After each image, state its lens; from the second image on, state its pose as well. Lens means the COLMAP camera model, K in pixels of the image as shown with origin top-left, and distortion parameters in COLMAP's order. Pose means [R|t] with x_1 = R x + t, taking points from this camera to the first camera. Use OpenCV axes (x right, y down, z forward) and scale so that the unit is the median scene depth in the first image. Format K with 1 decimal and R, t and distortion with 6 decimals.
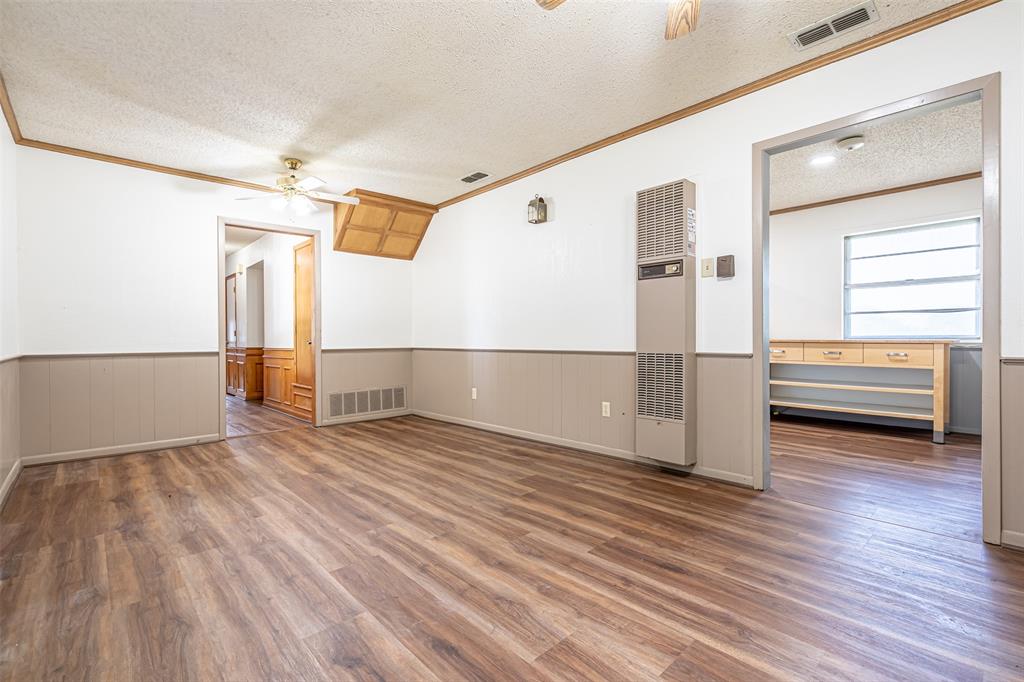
lens RADIAL K [[465.1, 0, 517.1], [0, 465.1, 339.2], [0, 0, 1]] dist [-0.002735, 0.000594]
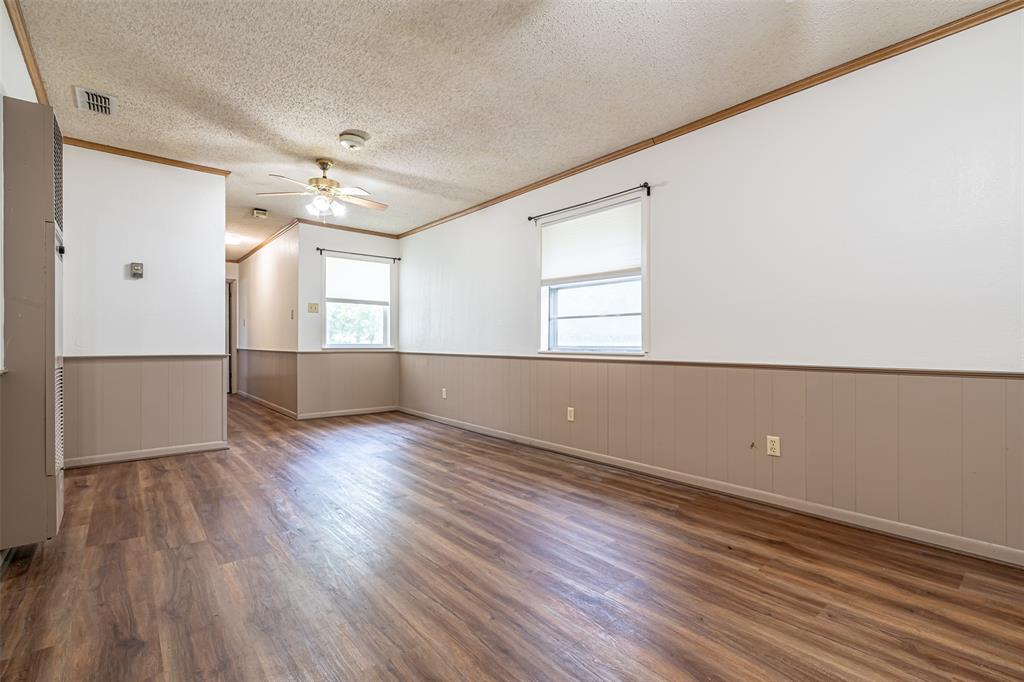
lens RADIAL K [[465.1, 0, 517.1], [0, 465.1, 339.2], [0, 0, 1]] dist [-0.002735, 0.000594]
pose [[-0.999008, 0.003464, 0.044404, -0.504407], [0.003034, 0.999948, -0.009754, -0.003938], [-0.044436, -0.009610, -0.998966, 2.107464]]
